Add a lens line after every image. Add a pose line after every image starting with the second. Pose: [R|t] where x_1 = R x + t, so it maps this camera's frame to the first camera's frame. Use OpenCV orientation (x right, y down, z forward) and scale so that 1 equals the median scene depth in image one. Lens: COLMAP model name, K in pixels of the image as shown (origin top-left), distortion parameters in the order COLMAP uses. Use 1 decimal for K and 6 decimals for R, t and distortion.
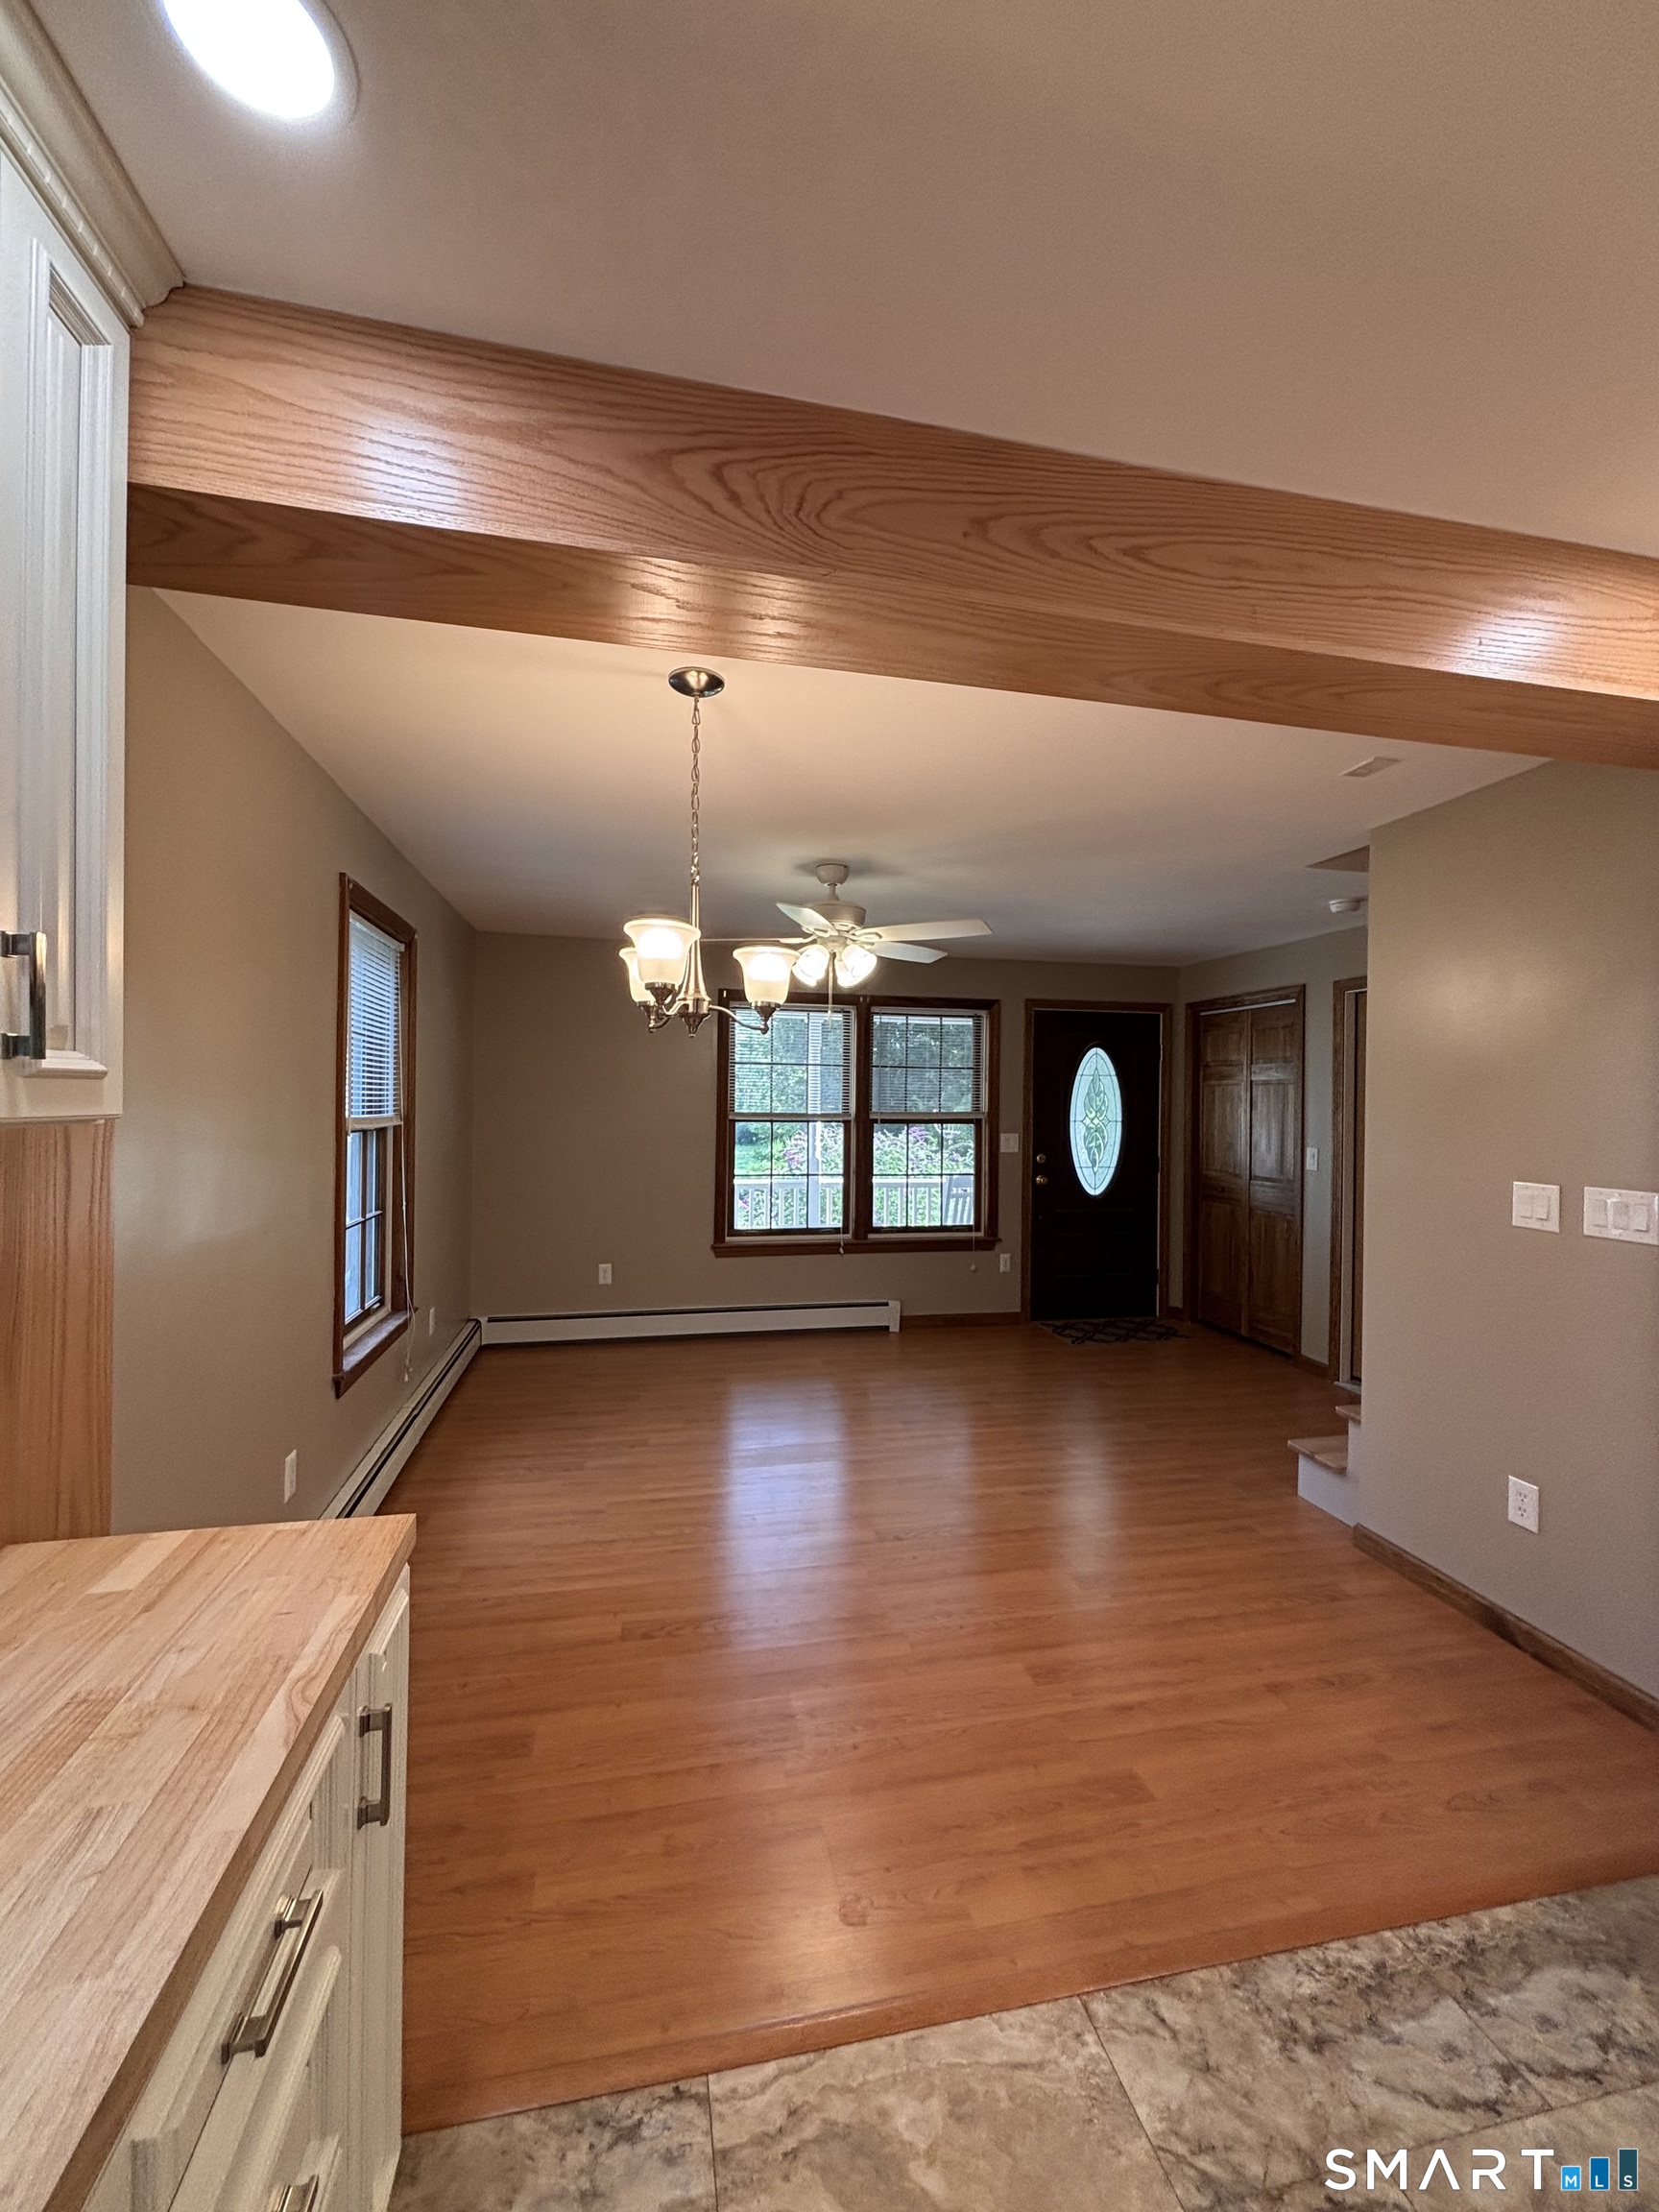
lens RADIAL K [[886.1, 0, 829.5], [0, 886.1, 1094.4], [0, 0, 1]] dist [0.002029, 0.000156]
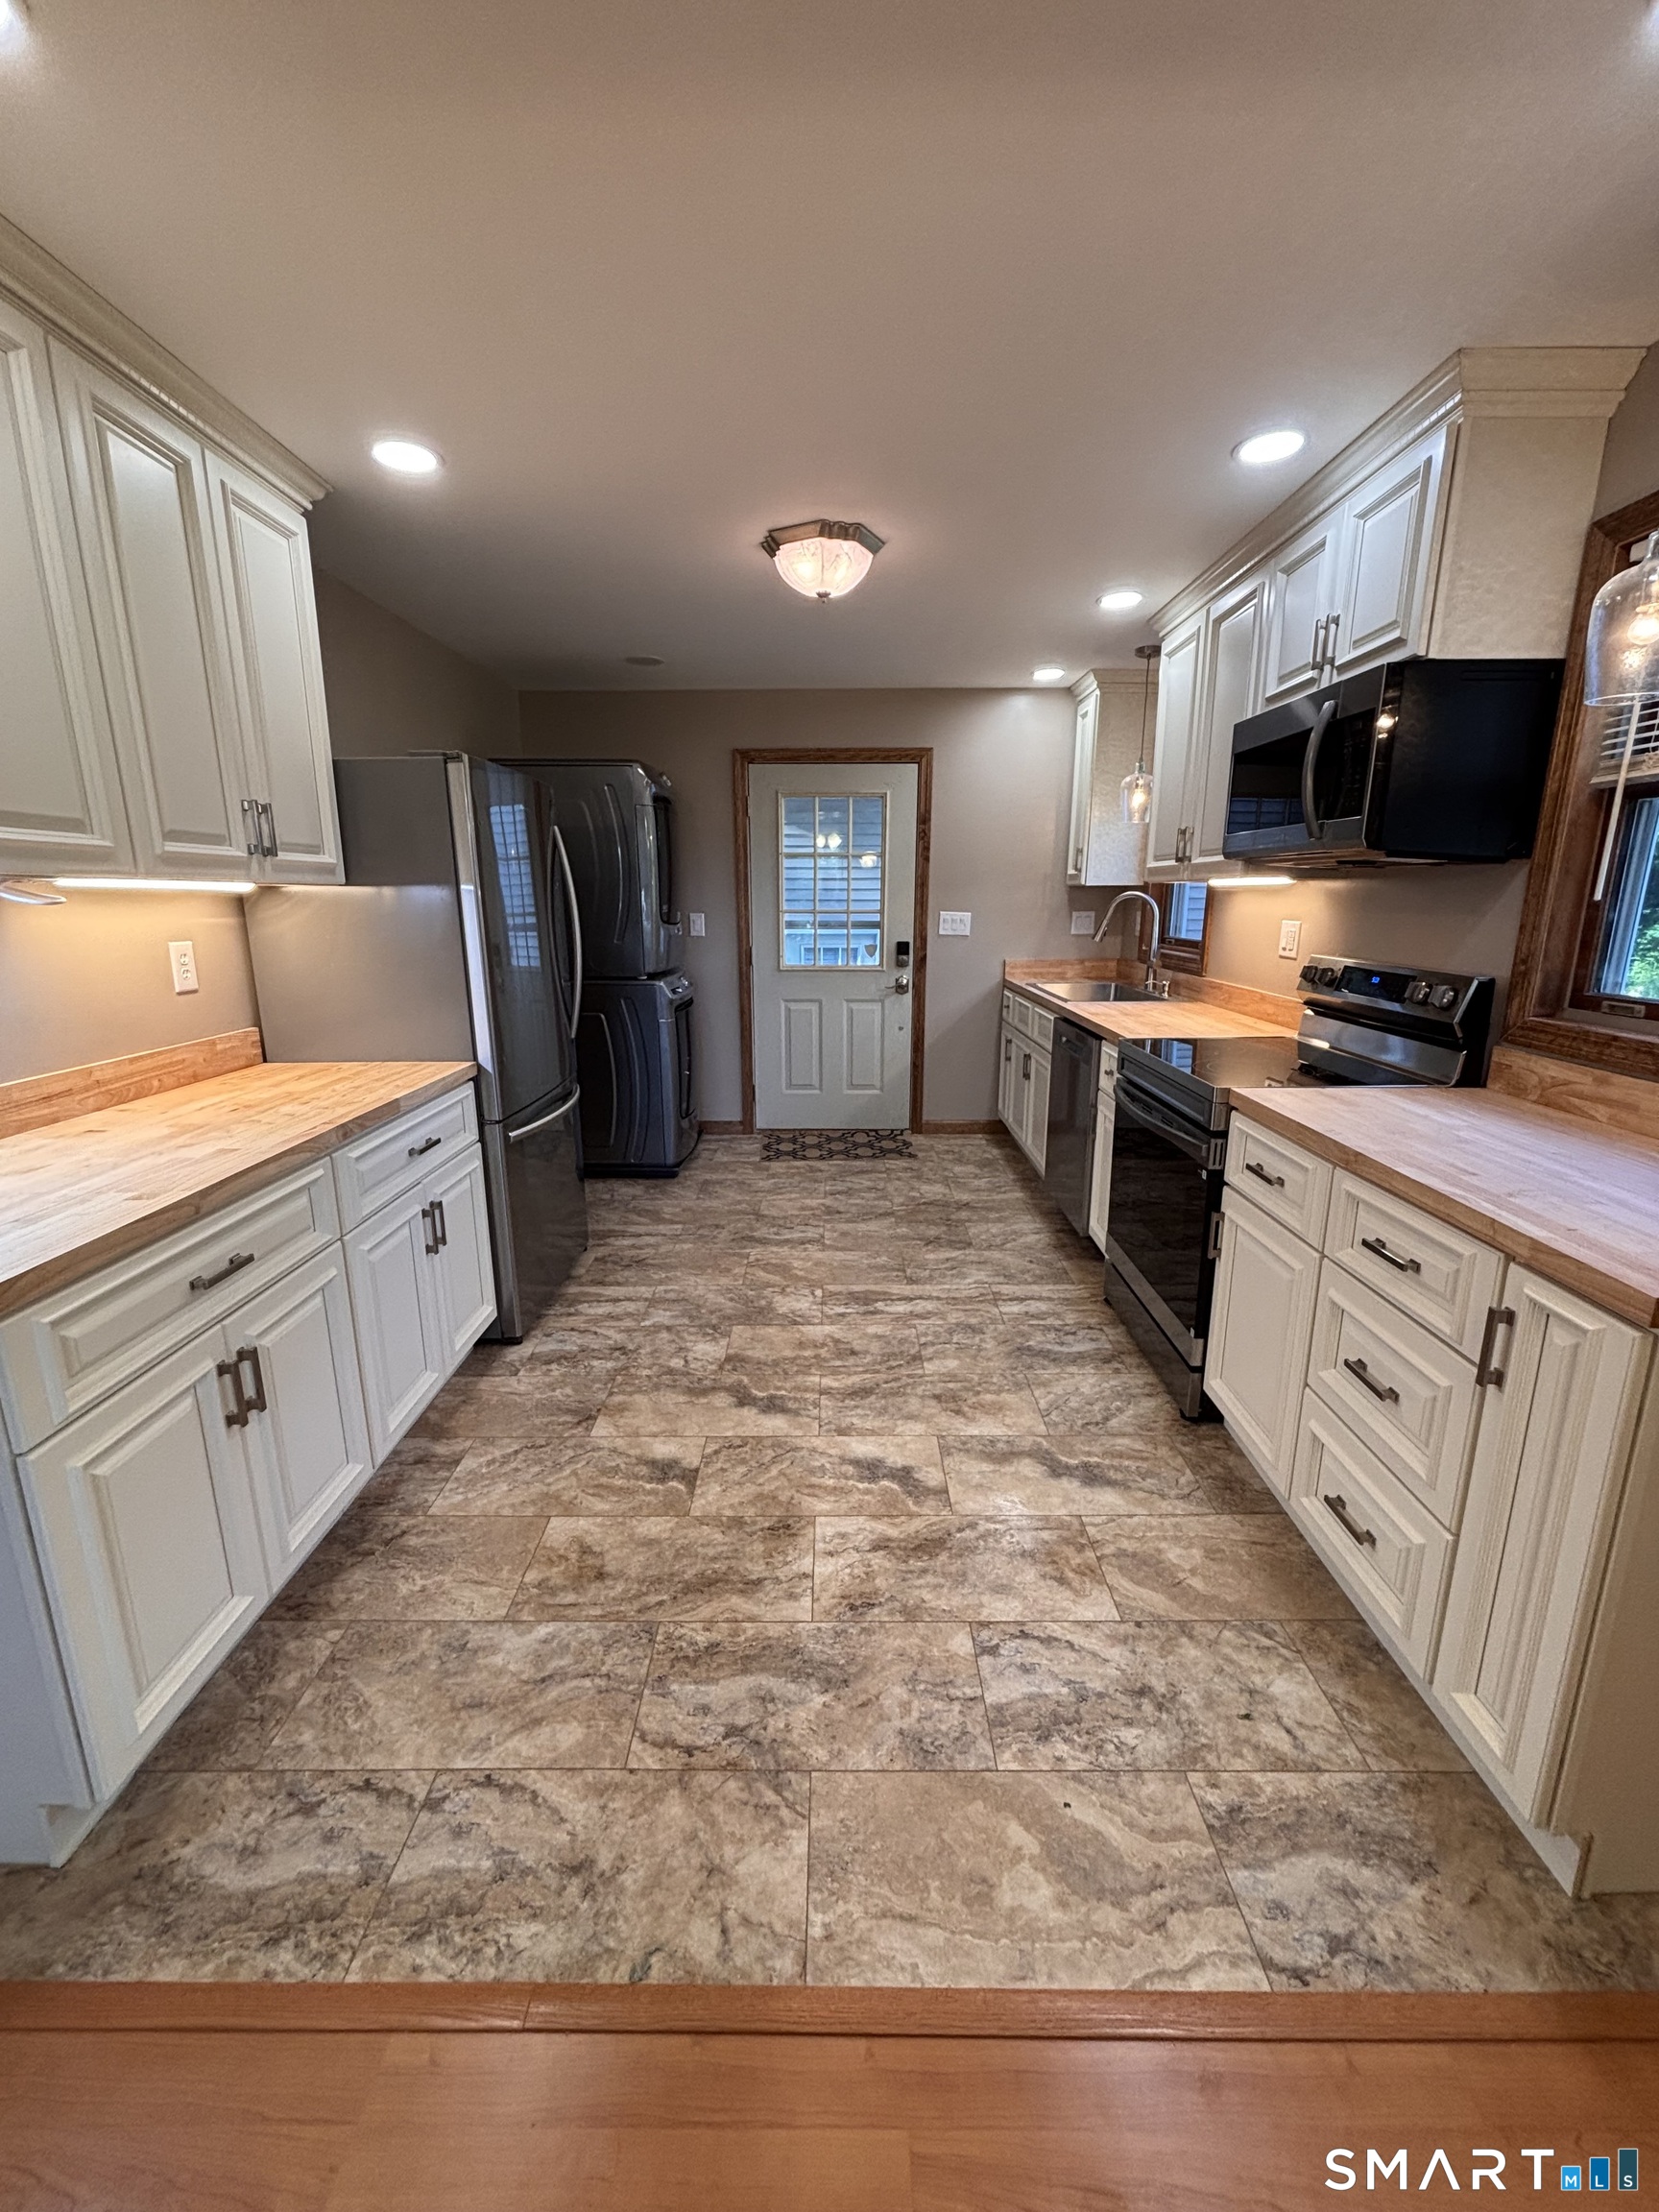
lens RADIAL K [[886.1, 0, 828.3], [0, 886.1, 1103.6], [0, 0, 1]] dist [0.002029, 0.000156]
pose [[-0.976437, -0.063969, 0.206104, 0.159715], [-0.013621, 0.971420, 0.236974, 0.066171], [-0.215373, 0.228583, -0.949402, 1.702062]]
